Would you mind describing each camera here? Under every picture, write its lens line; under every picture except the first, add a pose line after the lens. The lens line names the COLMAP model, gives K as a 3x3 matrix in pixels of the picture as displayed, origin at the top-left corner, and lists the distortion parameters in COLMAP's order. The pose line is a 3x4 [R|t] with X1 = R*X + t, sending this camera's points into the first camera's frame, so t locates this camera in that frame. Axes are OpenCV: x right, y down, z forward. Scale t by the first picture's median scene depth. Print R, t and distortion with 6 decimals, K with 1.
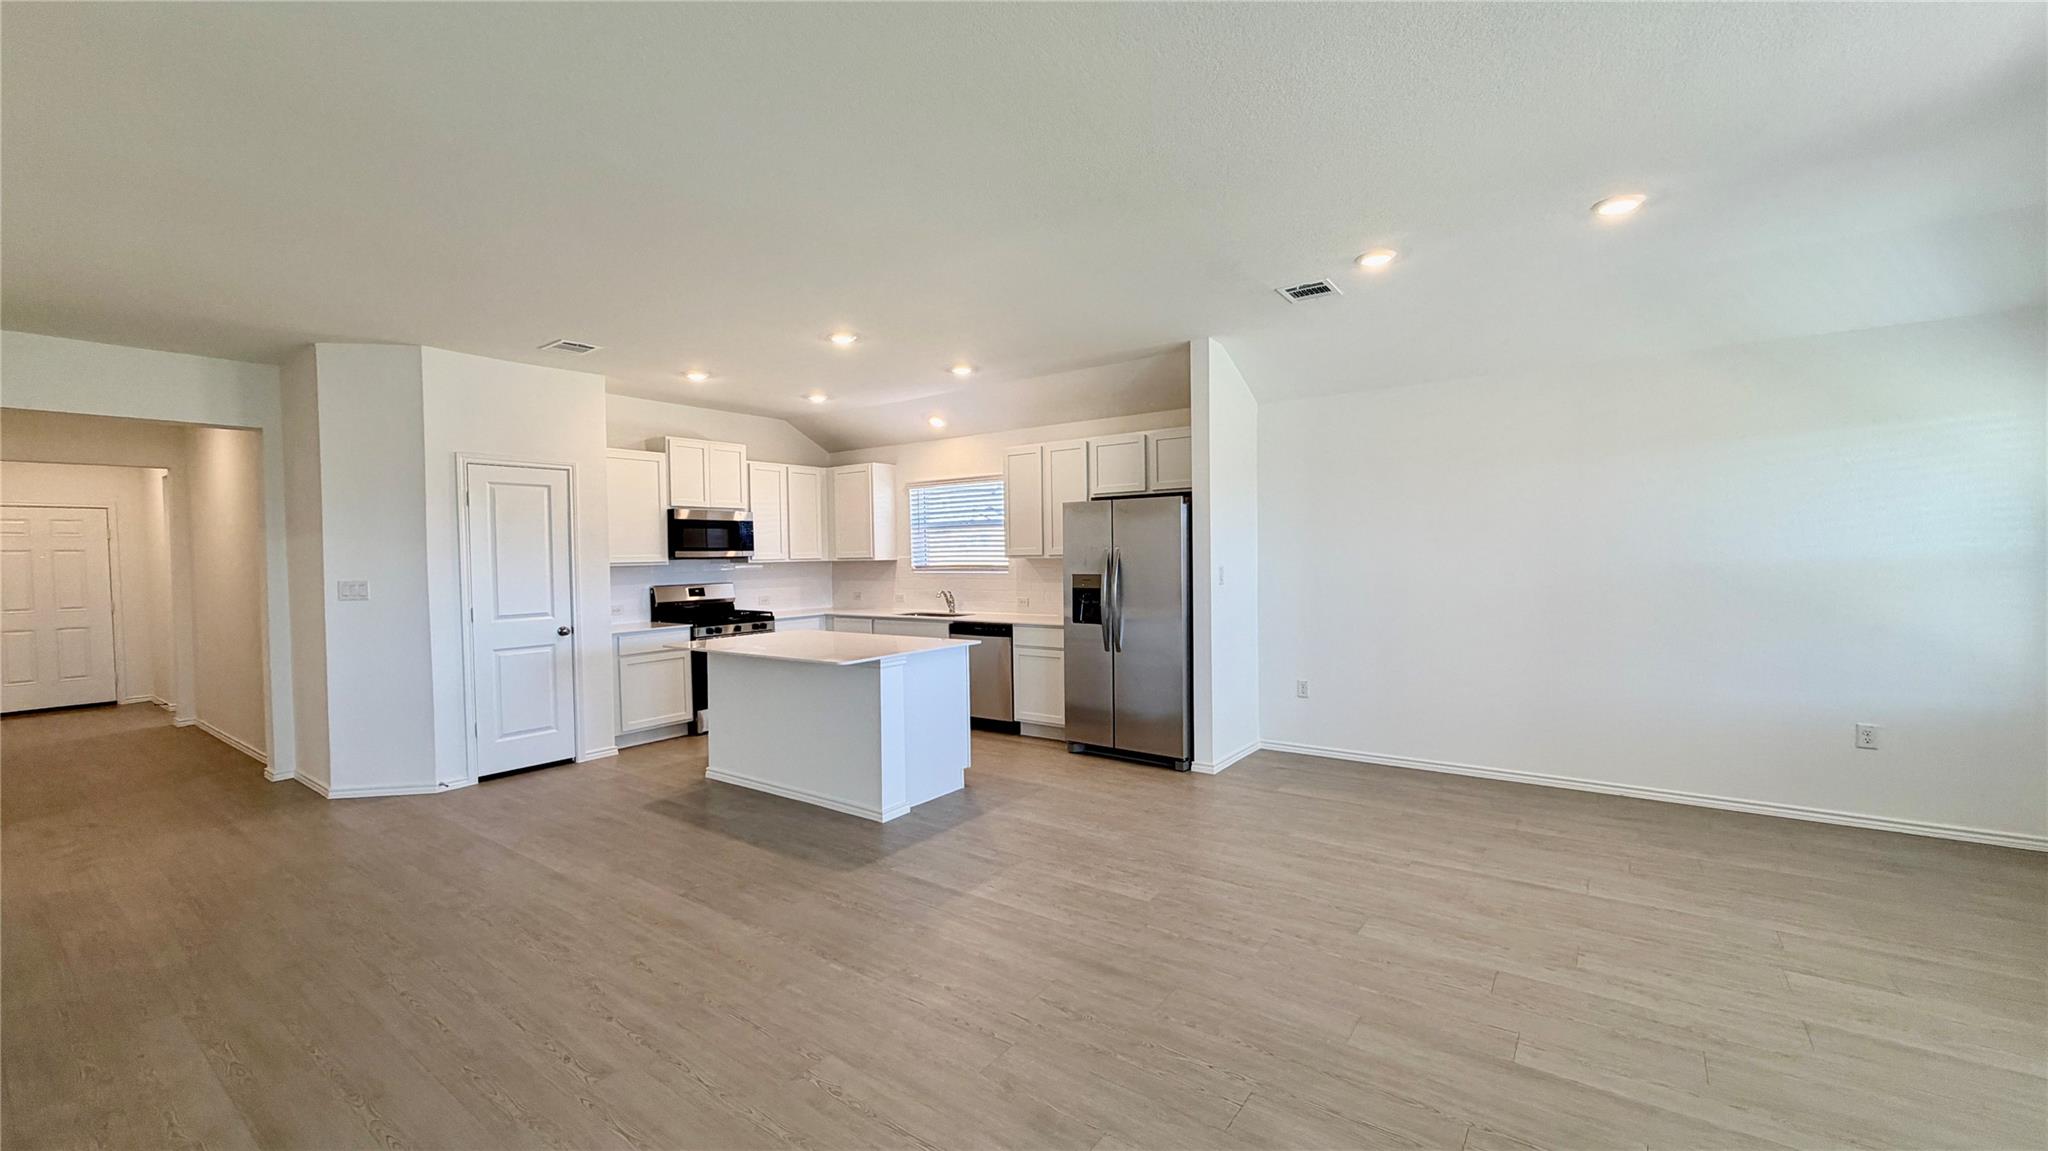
lens RADIAL K [[817.0, 0, 1016.6], [0, 817.0, 575.9], [0, 0, 1]] dist [0.000461, -0.000115]
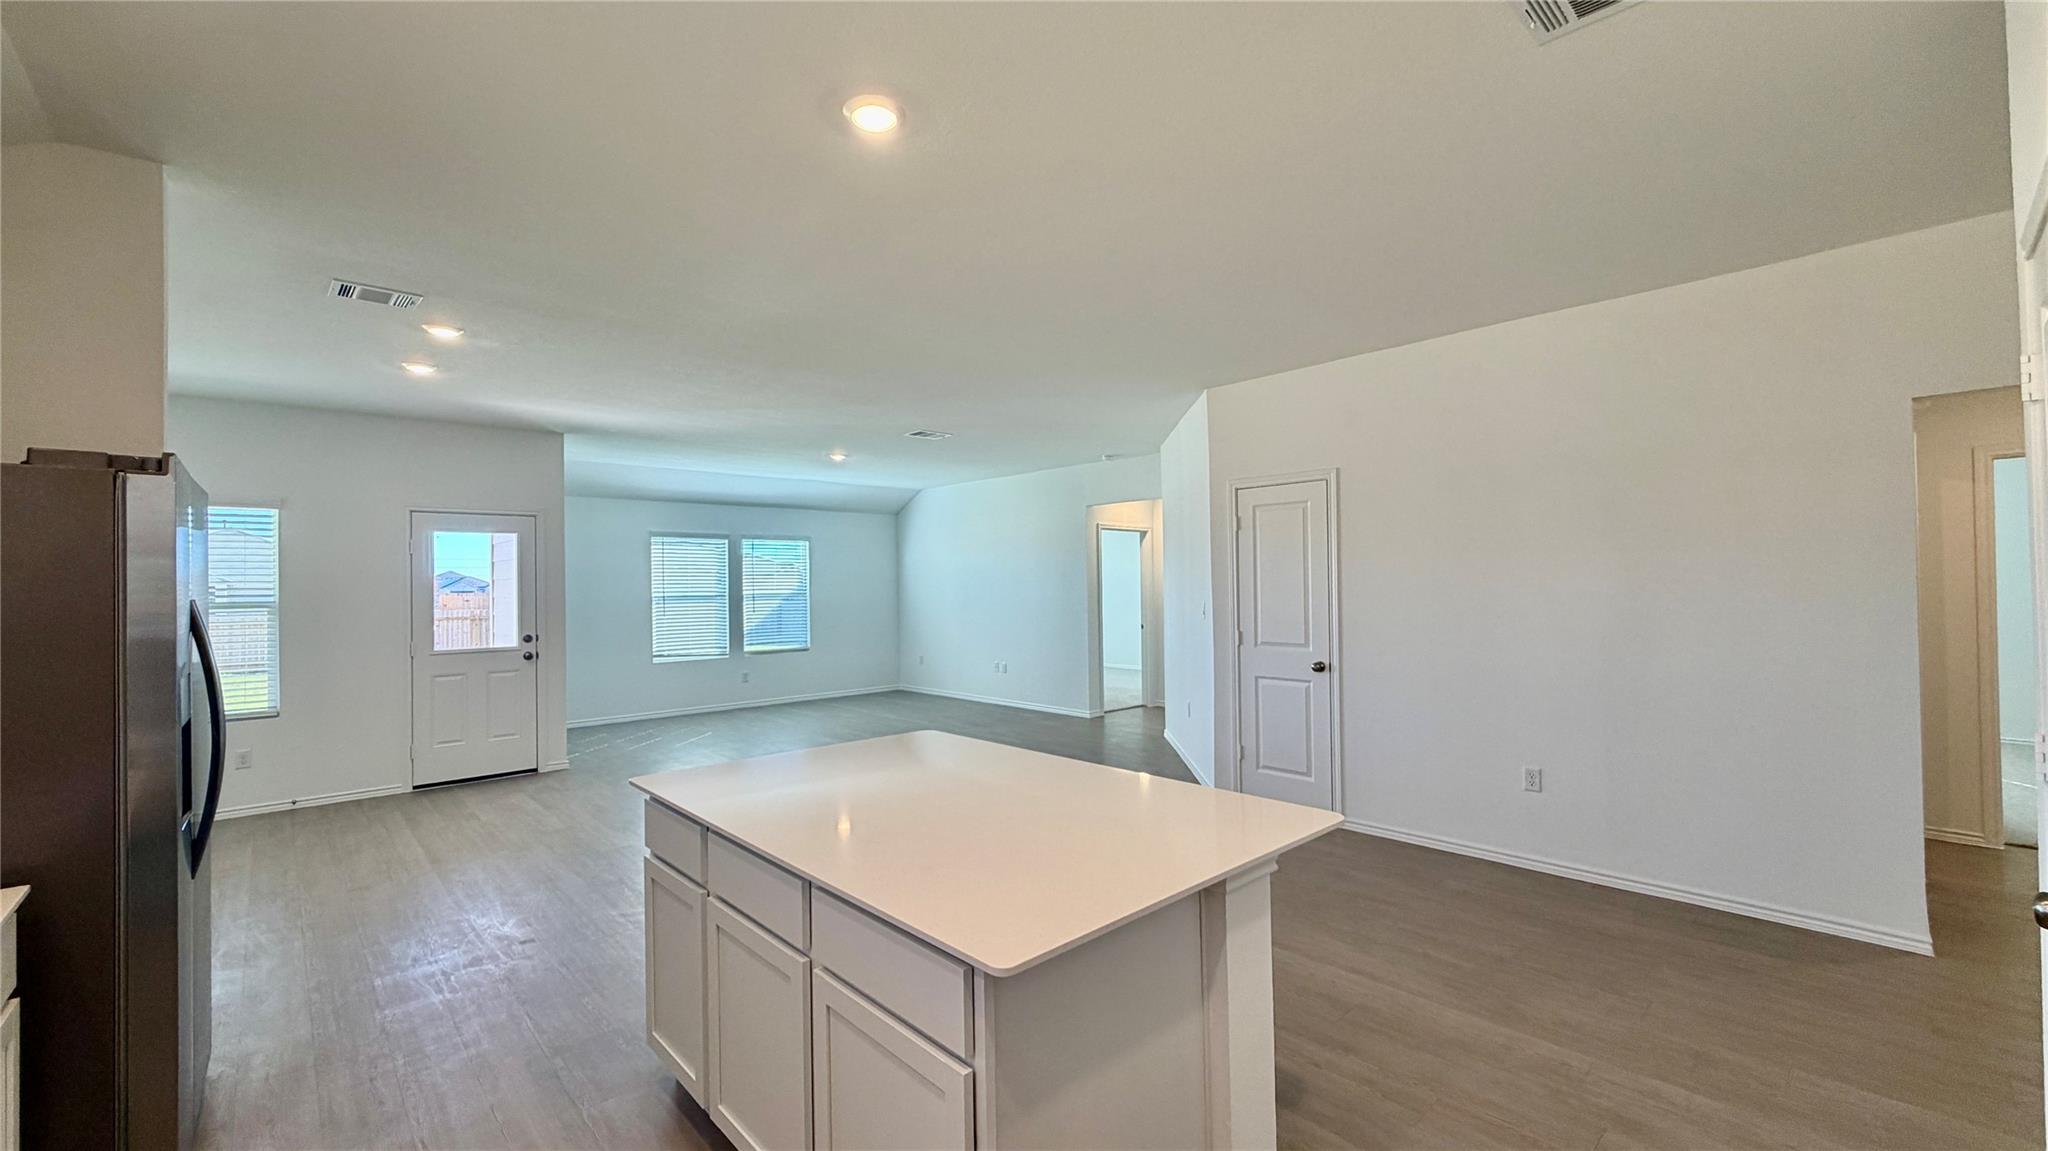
lens RADIAL K [[817.0, 0, 1016.6], [0, 817.0, 575.9], [0, 0, 1]] dist [0.000461, -0.000115]
pose [[-0.980415, 0.033335, 0.194099, -0.296319], [0.036920, 0.999207, 0.014882, -0.033037], [-0.193449, 0.021757, -0.980869, 1.151690]]
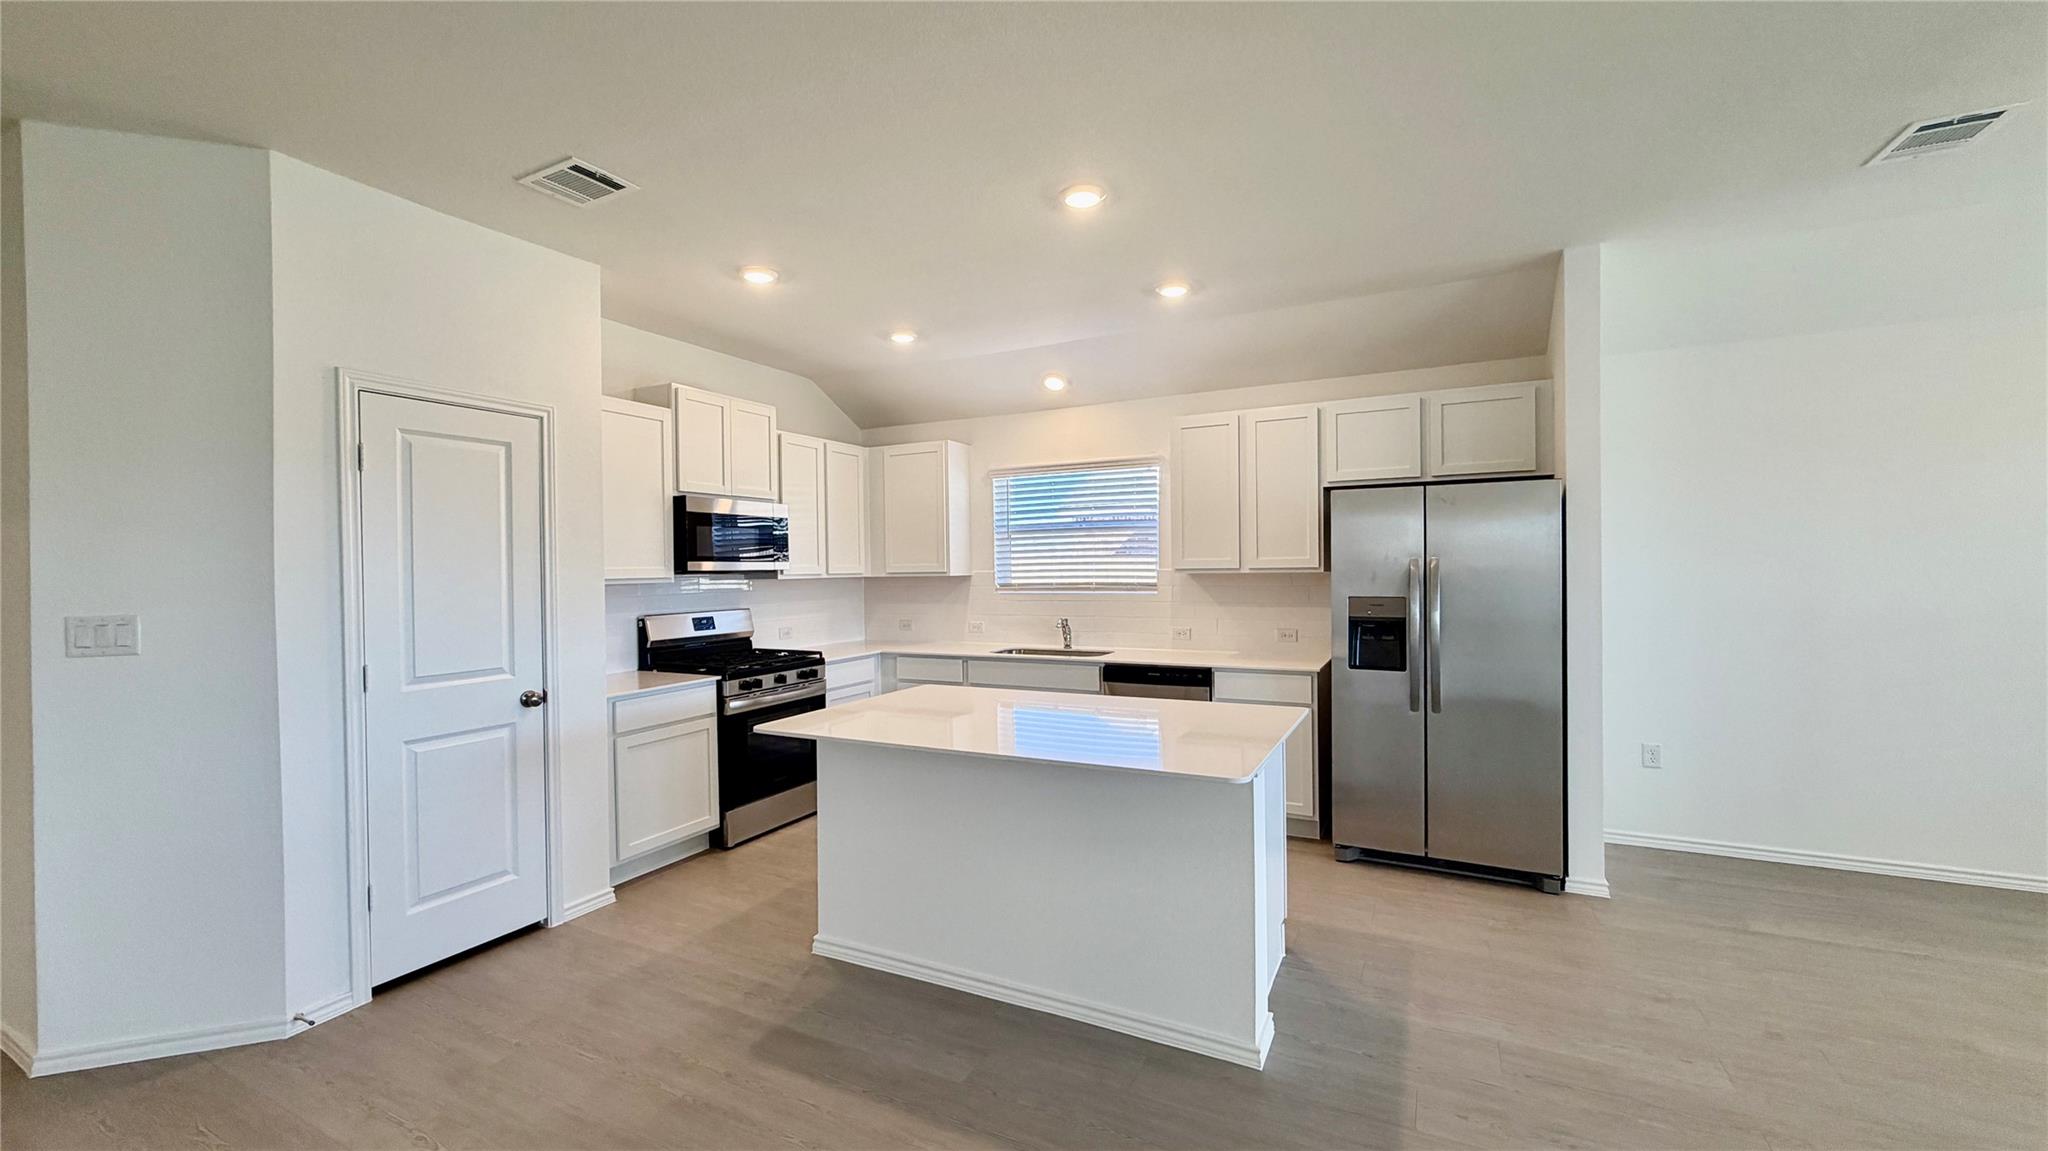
lens RADIAL K [[817.0, 0, 1016.6], [0, 817.0, 575.9], [0, 0, 1]] dist [0.000461, -0.000115]
pose [[0.986662, 0.001309, 0.162778, -0.285124], [0.002097, 0.999782, -0.020756, -0.005198], [-0.162770, 0.020820, 0.986444, 0.347206]]
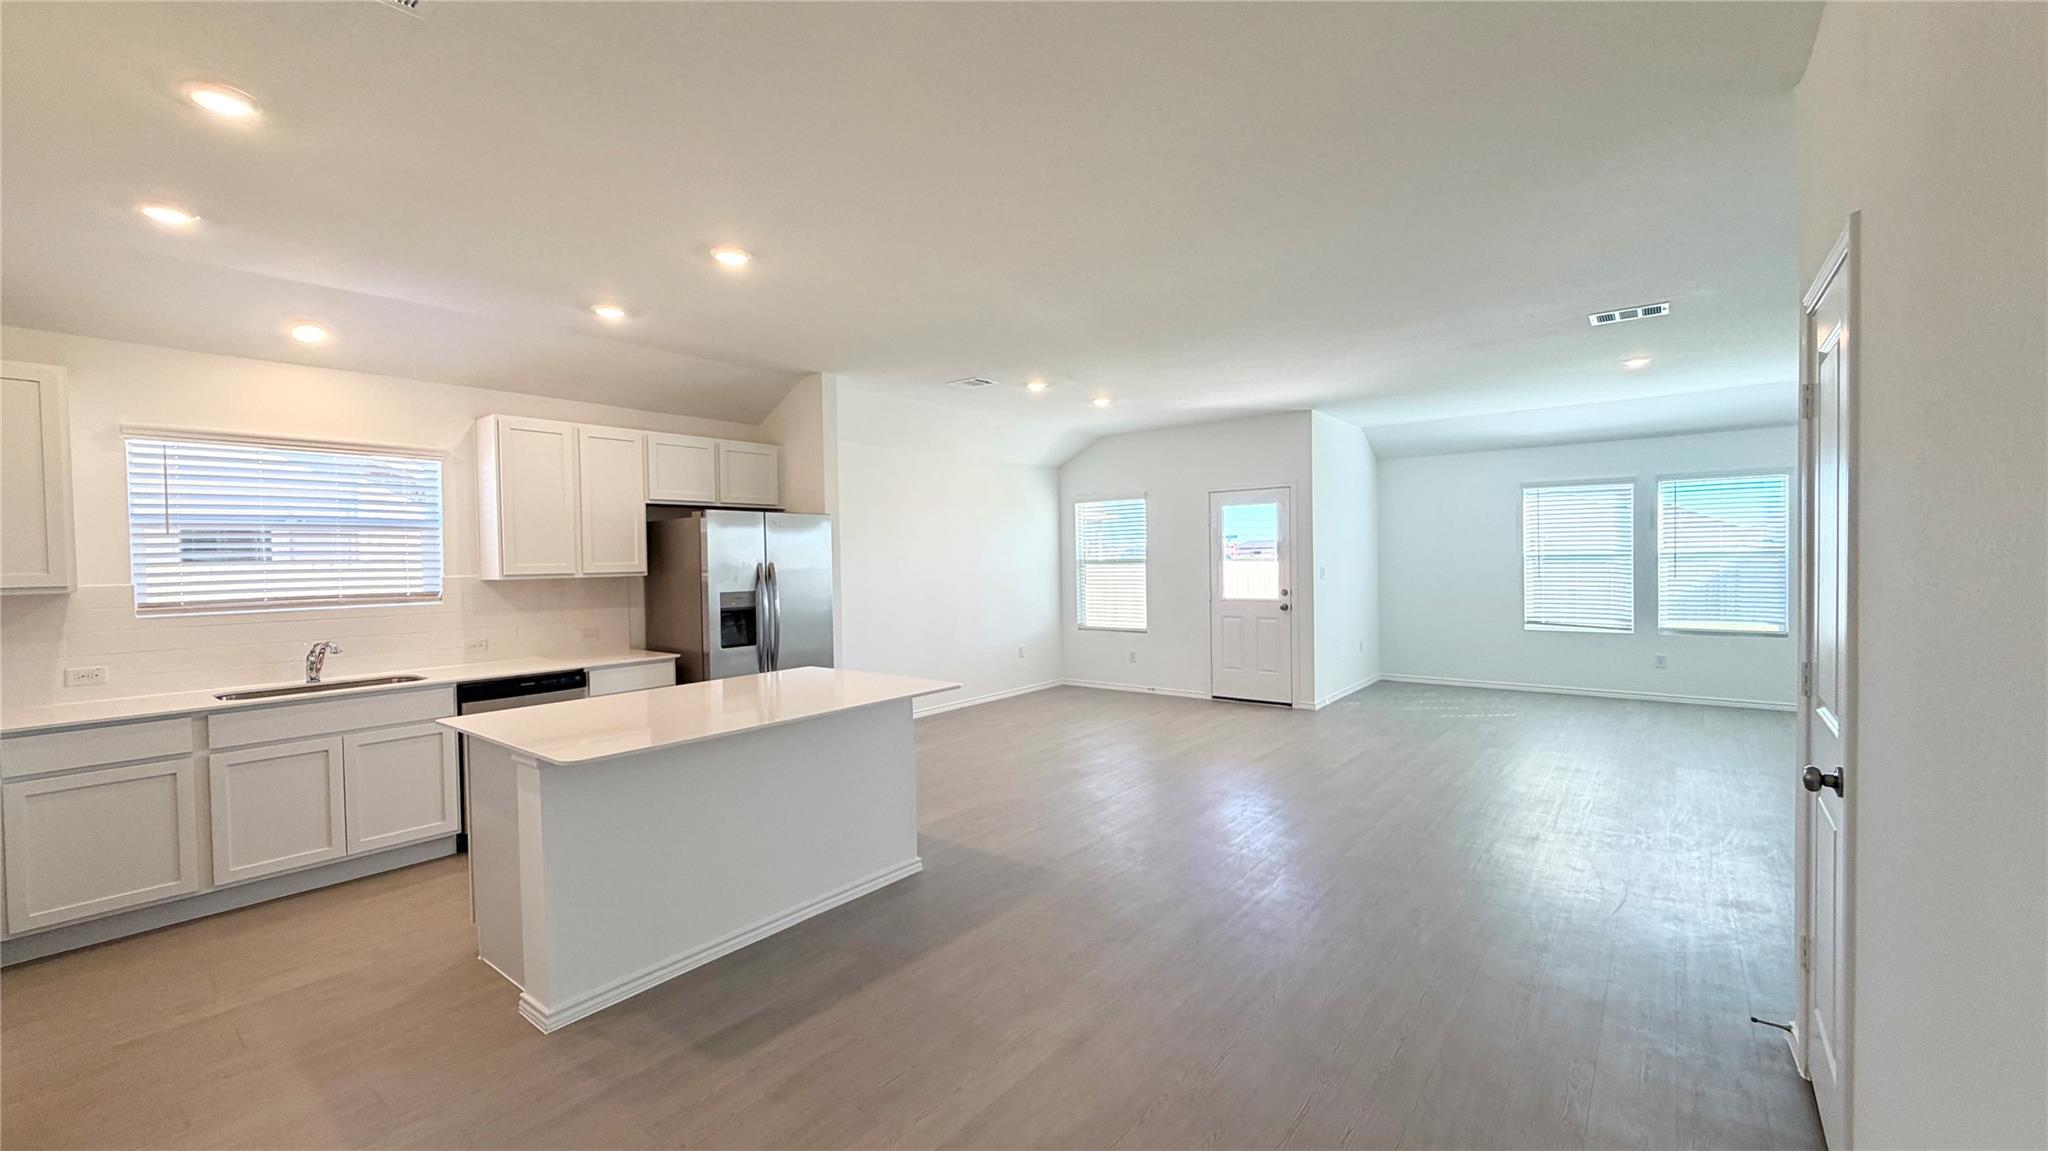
lens RADIAL K [[817.0, 0, 1016.6], [0, 817.0, 575.9], [0, 0, 1]] dist [0.000461, -0.000115]
pose [[0.036364, -0.006163, 0.999320, -0.723618], [0.046262, 0.998919, 0.004477, -0.008729], [-0.998267, 0.046068, 0.036609, 0.595662]]
